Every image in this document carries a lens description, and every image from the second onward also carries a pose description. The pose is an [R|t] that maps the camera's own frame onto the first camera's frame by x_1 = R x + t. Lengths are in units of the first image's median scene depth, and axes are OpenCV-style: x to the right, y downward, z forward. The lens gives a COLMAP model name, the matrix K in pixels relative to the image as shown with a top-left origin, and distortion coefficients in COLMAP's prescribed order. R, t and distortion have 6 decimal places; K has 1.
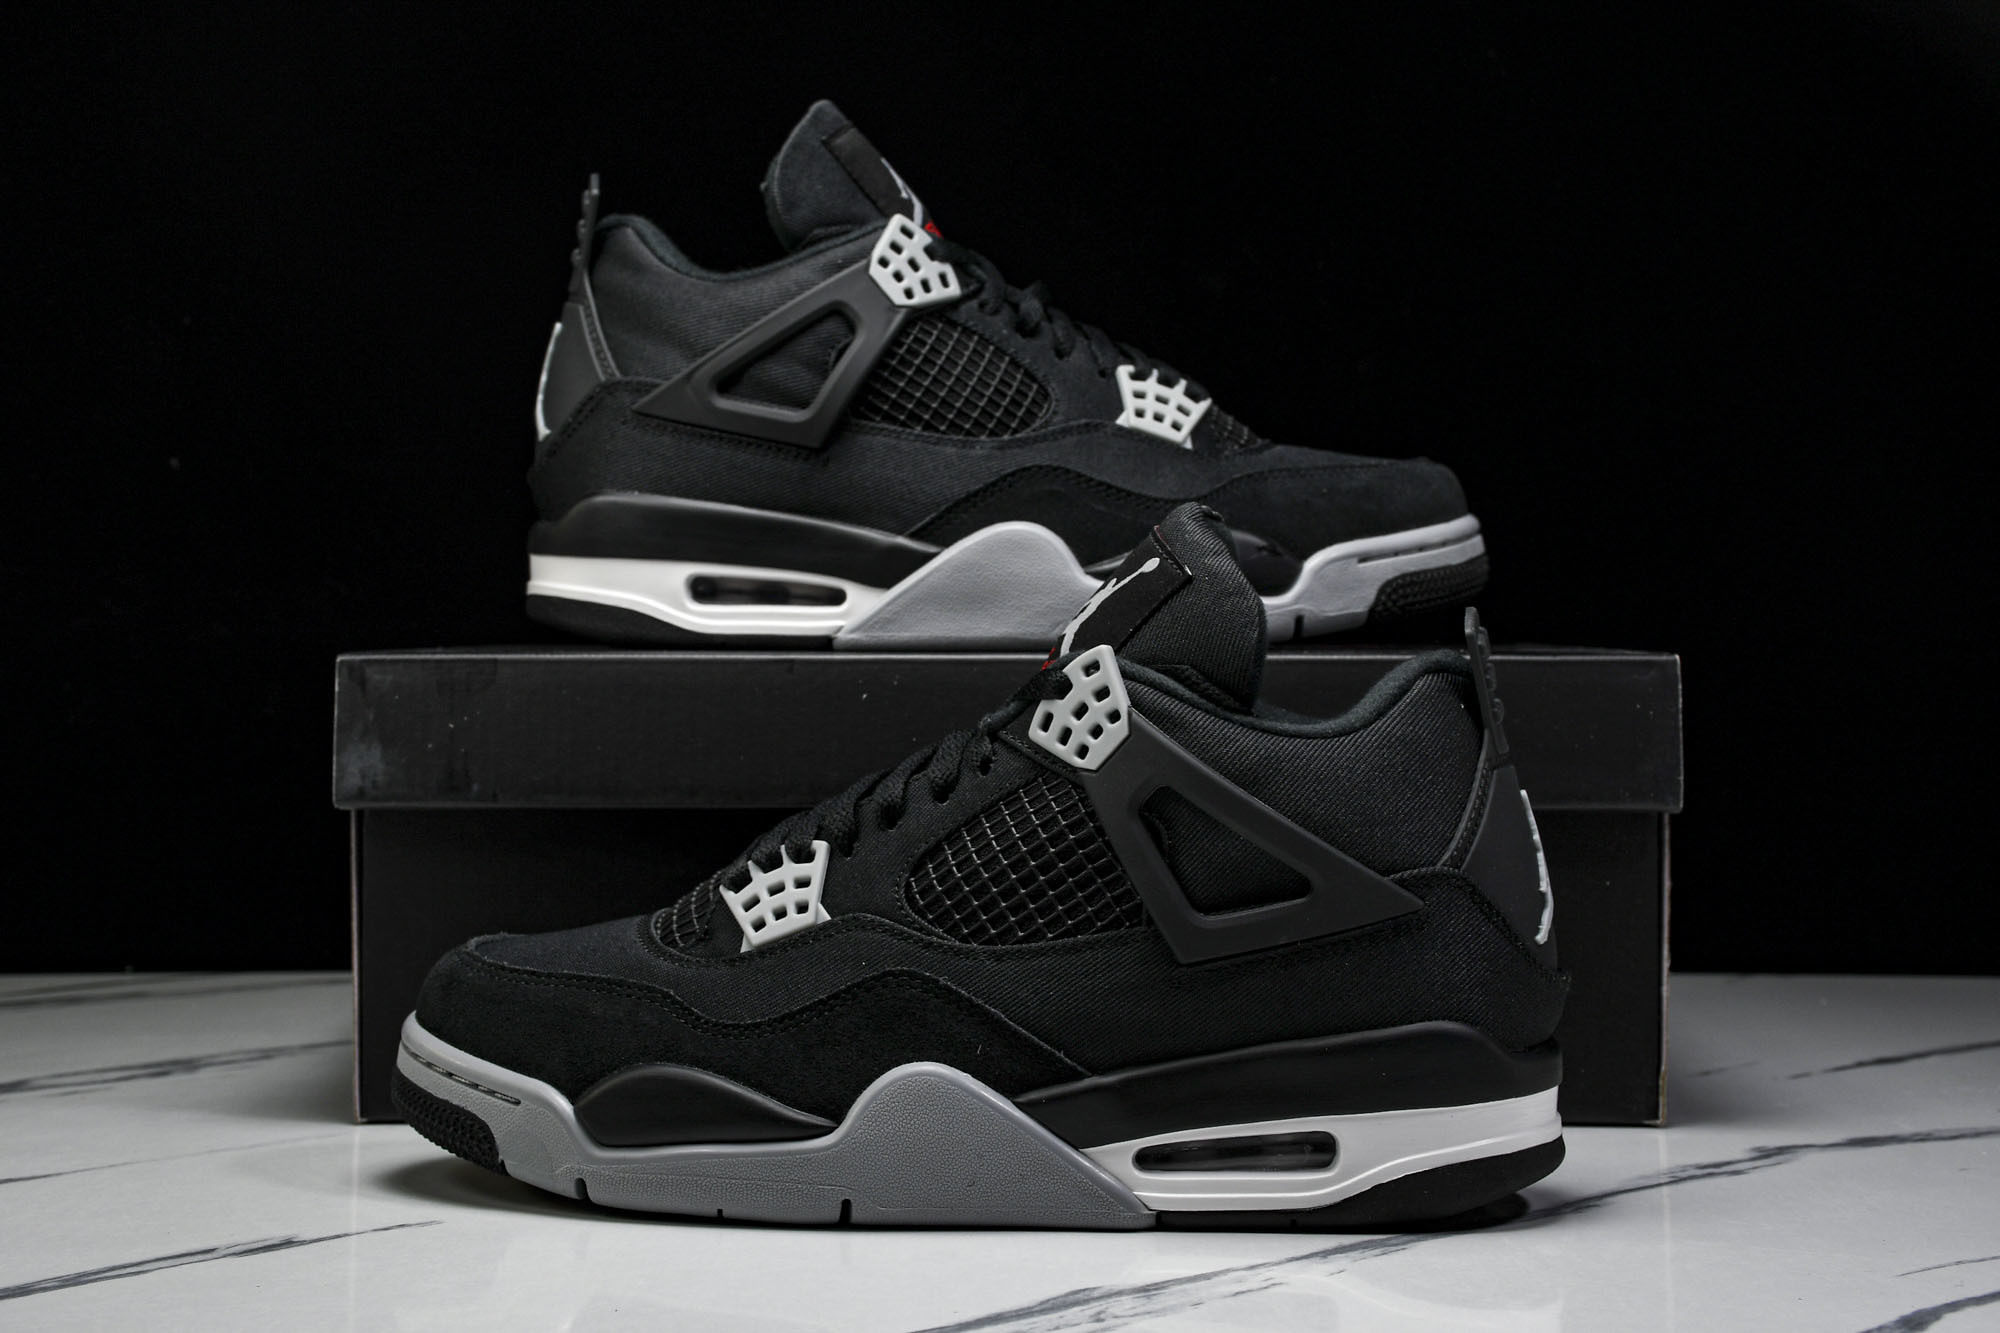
lens RADIAL K [[3493.0, 0, 1000.6], [0, 3493.0, 657.9], [0, 0, 1]] dist [0.222764, 0.000000]
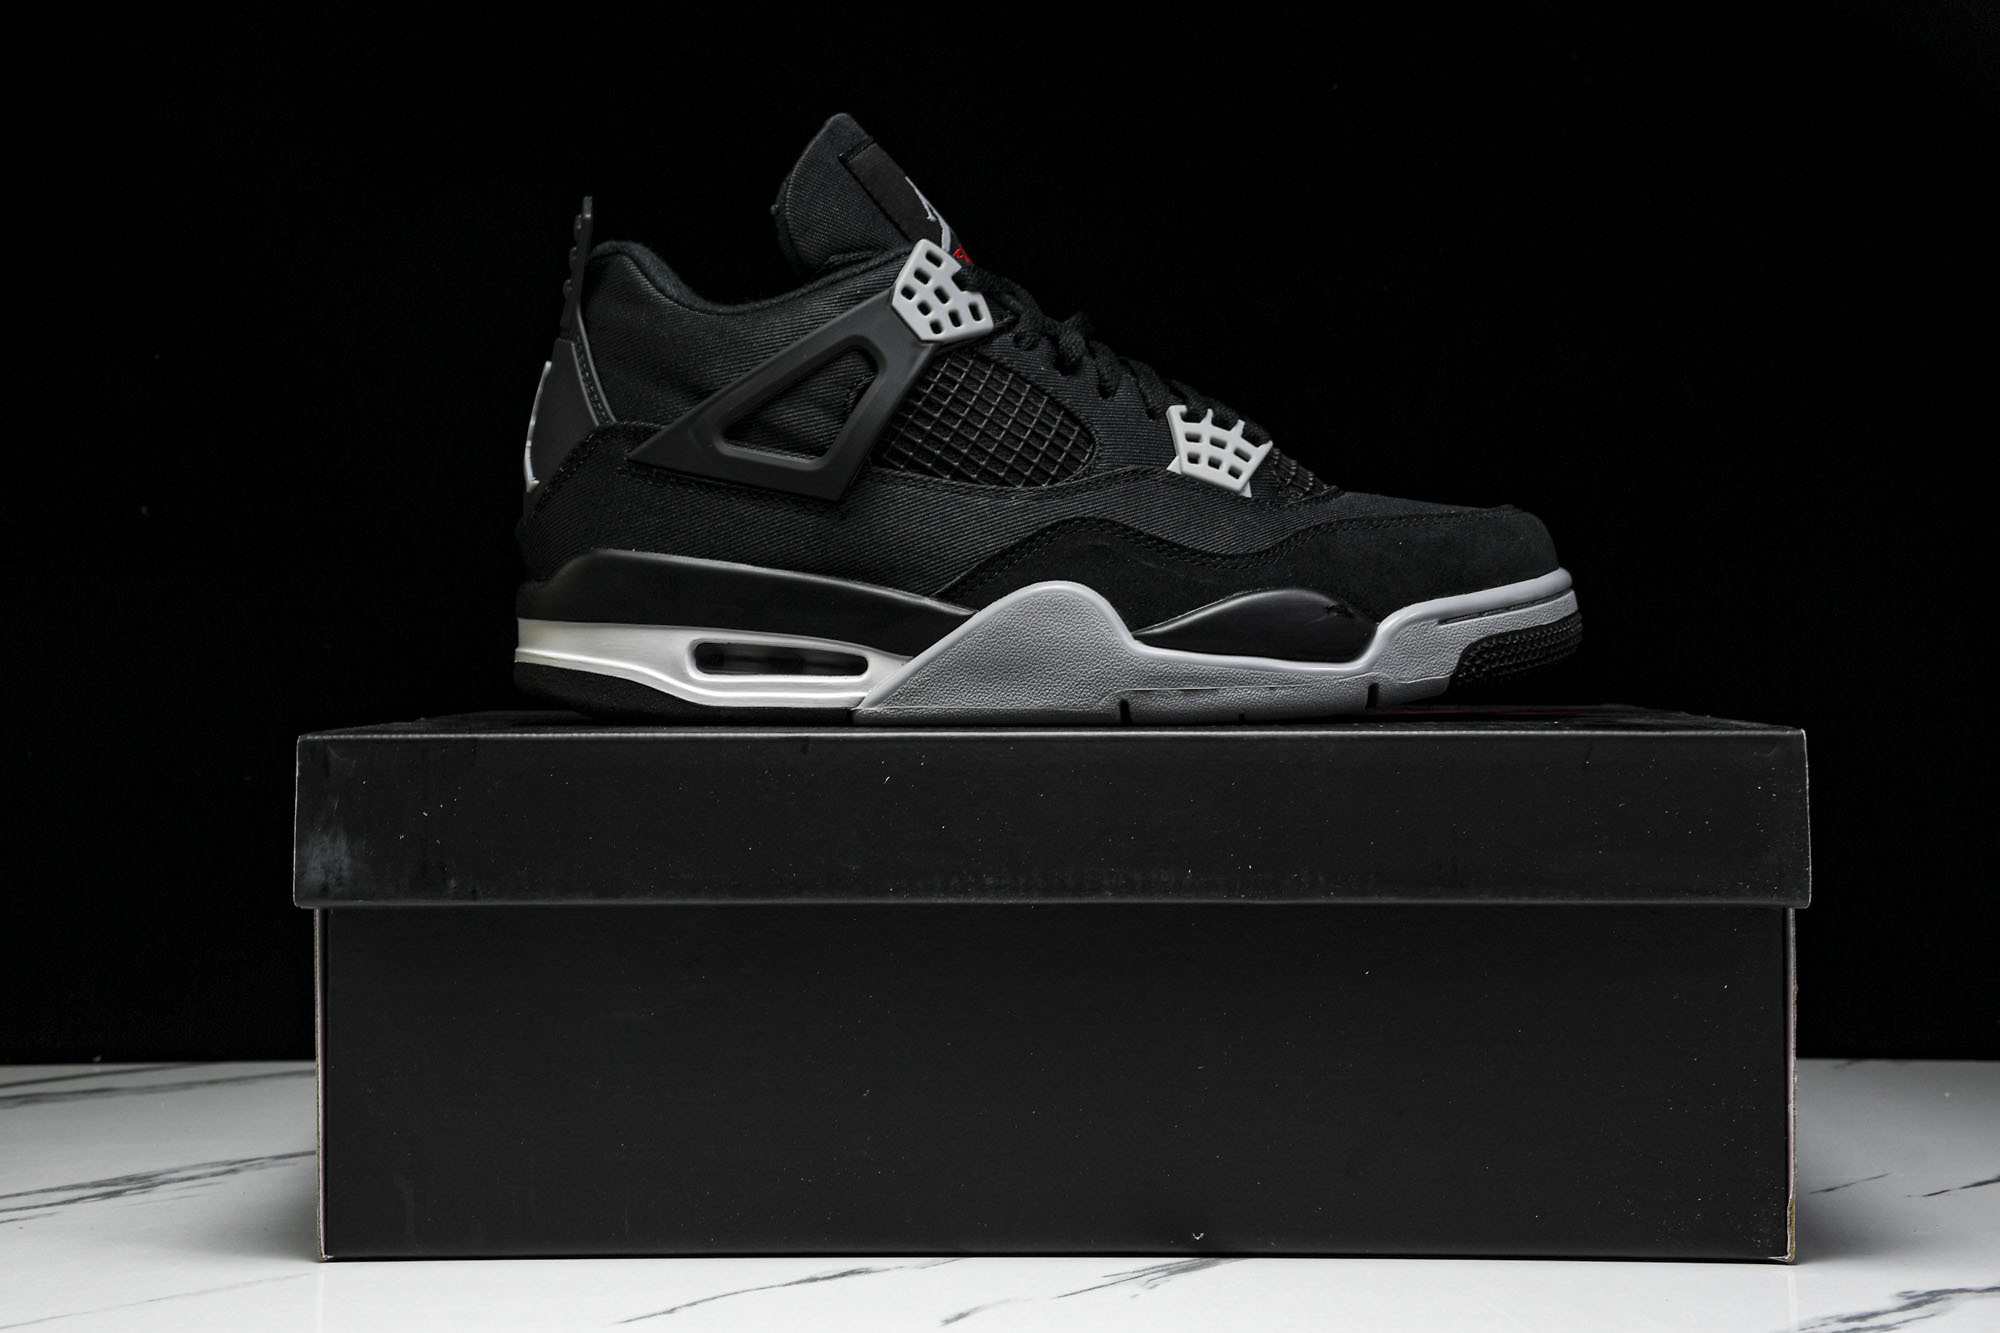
lens RADIAL K [[3493.0, 0, 999.7], [0, 3493.0, 674.1], [0, 0, 1]] dist [0.222764, 0.000000]
pose [[0.999935, -0.004320, -0.010535, -0.000772], [0.004295, 0.999988, -0.002390, -0.012715], [0.010546, 0.002344, 0.999942, 0.101543]]
